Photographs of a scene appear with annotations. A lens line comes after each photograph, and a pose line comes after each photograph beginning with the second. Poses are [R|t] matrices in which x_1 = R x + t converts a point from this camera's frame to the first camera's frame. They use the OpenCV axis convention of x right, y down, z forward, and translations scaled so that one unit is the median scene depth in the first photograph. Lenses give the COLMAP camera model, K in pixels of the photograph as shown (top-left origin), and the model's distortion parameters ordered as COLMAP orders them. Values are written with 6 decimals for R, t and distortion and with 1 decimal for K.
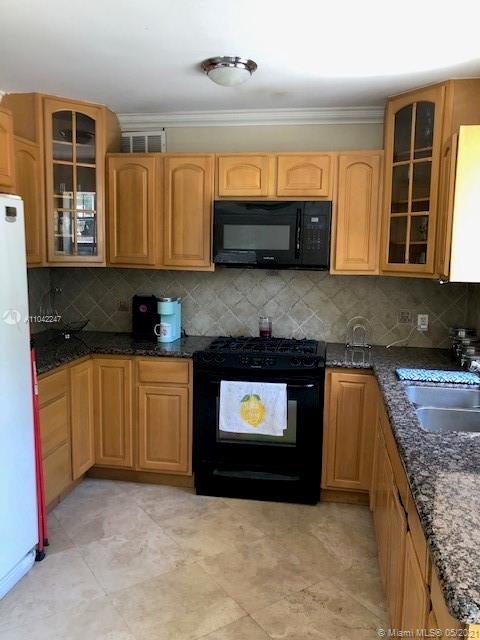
lens RADIAL K [[526.4, 0, 240.3], [0, 526.4, 322.2], [0, 0, 1]] dist [0.044647, -0.042015]
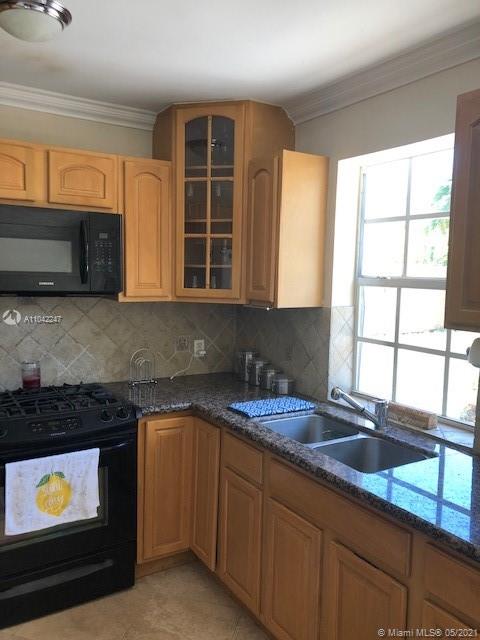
lens RADIAL K [[526.4, 0, 236.8], [0, 526.4, 321.4], [0, 0, 1]] dist [0.044647, -0.042015]
pose [[0.754403, -0.064692, 0.653216, -0.243671], [0.081091, 0.996694, 0.005057, -0.052186], [-0.651384, 0.049155, 0.757155, 0.264817]]
